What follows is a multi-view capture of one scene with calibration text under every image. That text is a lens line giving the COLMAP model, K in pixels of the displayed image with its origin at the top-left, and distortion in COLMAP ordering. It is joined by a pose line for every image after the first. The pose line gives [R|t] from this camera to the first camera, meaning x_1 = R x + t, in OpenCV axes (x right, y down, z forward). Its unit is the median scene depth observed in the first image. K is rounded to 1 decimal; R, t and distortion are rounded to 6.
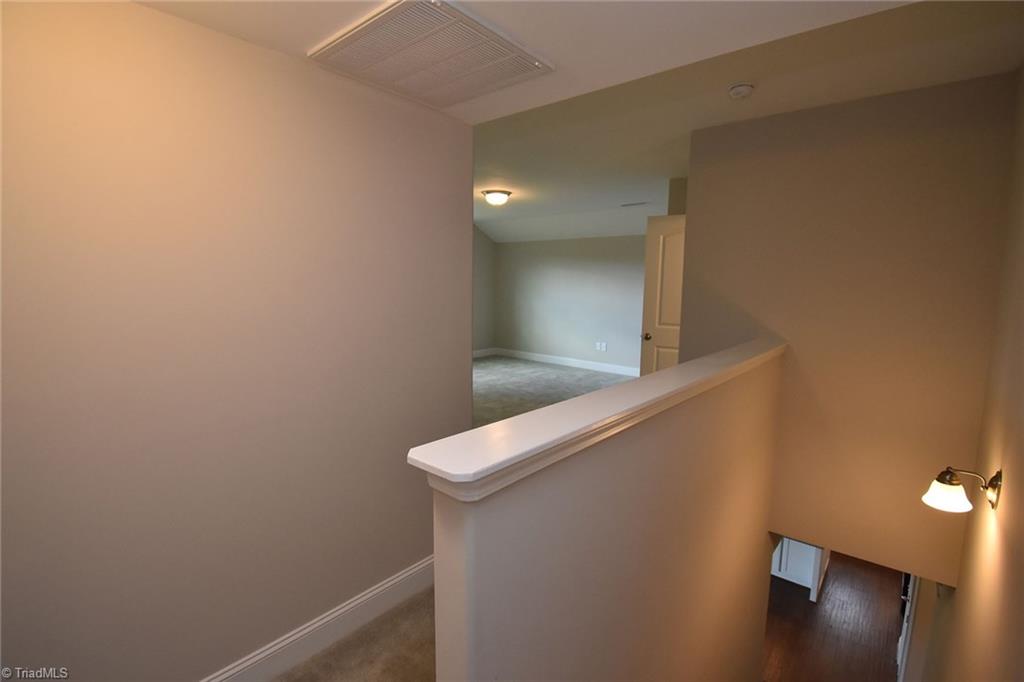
lens RADIAL K [[457.5, 0, 513.3], [0, 457.5, 343.1], [0, 0, 1]] dist [-0.000234, -0.008149]
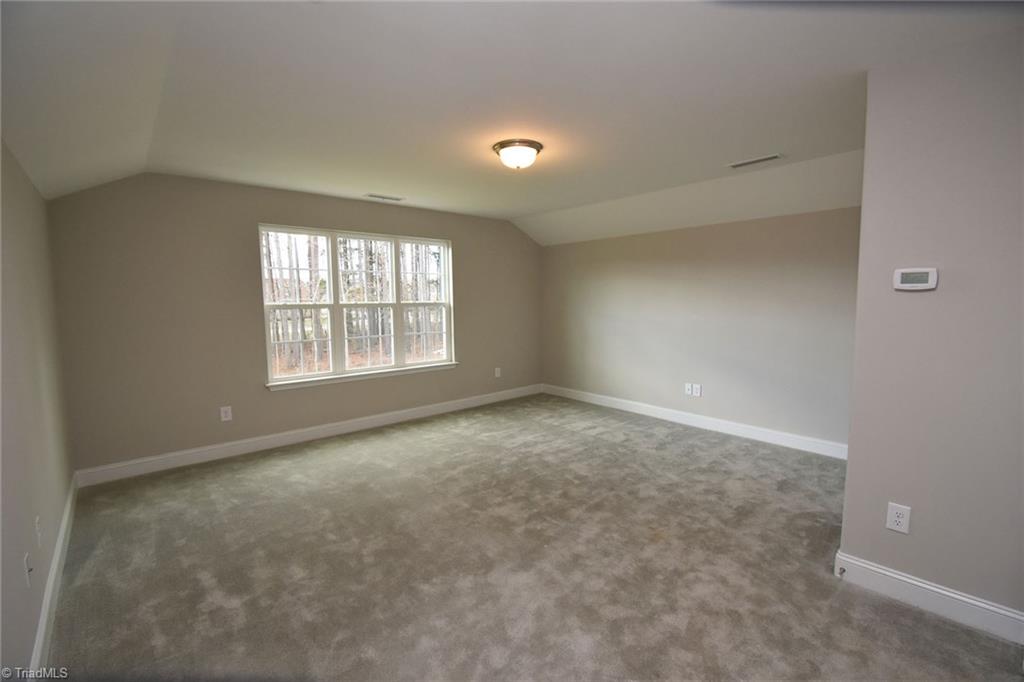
lens RADIAL K [[457.5, 0, 504.5], [0, 457.5, 345.3], [0, 0, 1]] dist [-0.000234, -0.008149]
pose [[0.987219, -0.007468, -0.159197, 0.028779], [0.002934, 0.999584, -0.028699, -0.042030], [0.159345, 0.027865, 0.986830, 0.315701]]
